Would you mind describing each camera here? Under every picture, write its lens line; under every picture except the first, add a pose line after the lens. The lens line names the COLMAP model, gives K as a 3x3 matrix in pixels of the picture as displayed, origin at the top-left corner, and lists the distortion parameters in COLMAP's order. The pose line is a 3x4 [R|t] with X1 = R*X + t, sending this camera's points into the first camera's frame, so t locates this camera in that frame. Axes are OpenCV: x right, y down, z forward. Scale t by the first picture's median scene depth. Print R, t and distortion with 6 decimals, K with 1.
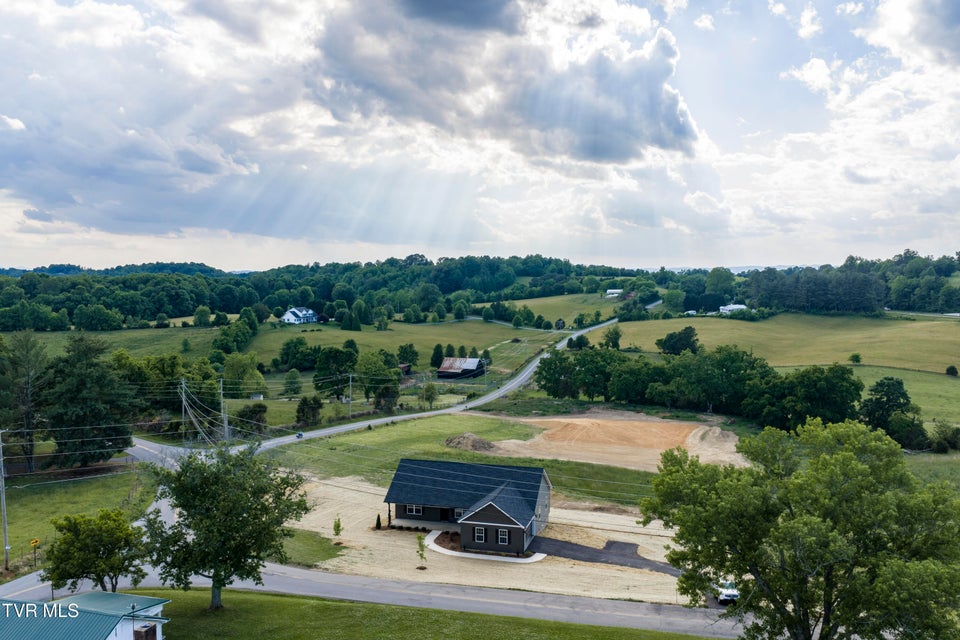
lens RADIAL K [[791.1, 0, 482.4], [0, 791.1, 320.4], [0, 0, 1]] dist [0.012531, -0.015420]
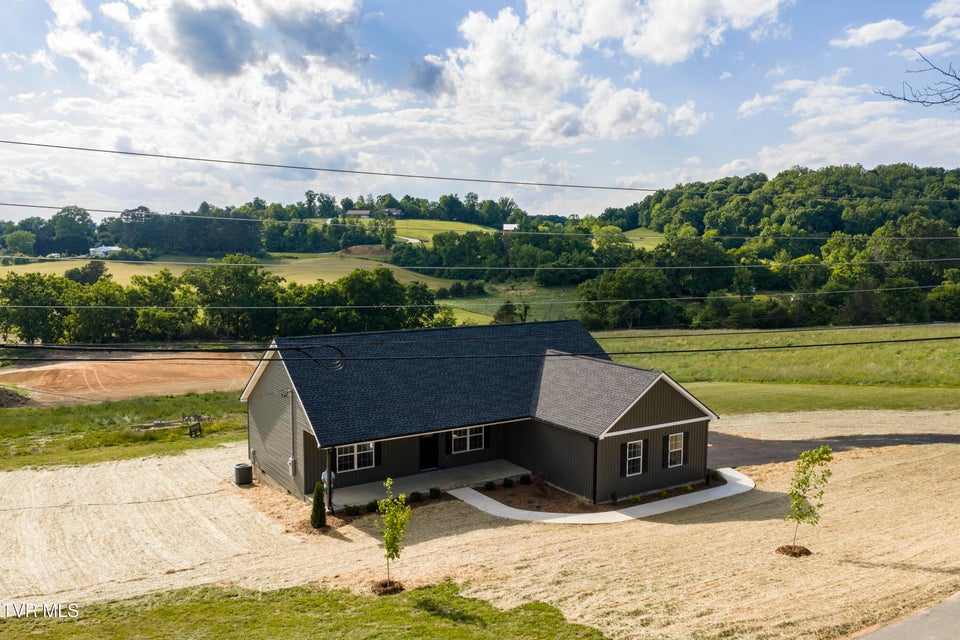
lens RADIAL K [[791.1, 0, 483.6], [0, 791.1, 320.2], [0, 0, 1]] dist [0.012531, -0.015420]
pose [[0.661938, -0.070772, 0.746210, -0.080709], [0.041163, 0.997463, 0.058086, 0.037440], [-0.748427, -0.007733, 0.663172, 0.172697]]
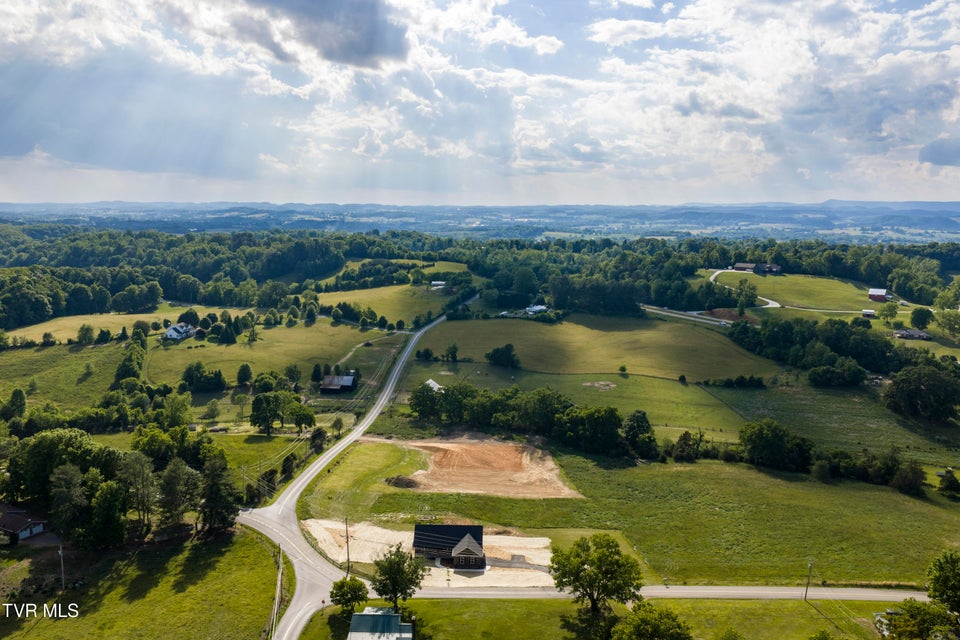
lens RADIAL K [[791.1, 0, 478.3], [0, 791.1, 317.4], [0, 0, 1]] dist [0.012531, -0.015420]
pose [[0.969219, -0.025868, 0.244837, -0.113407], [0.006876, 0.996921, 0.078107, -0.139563], [-0.246104, -0.074020, 0.966413, -0.271594]]
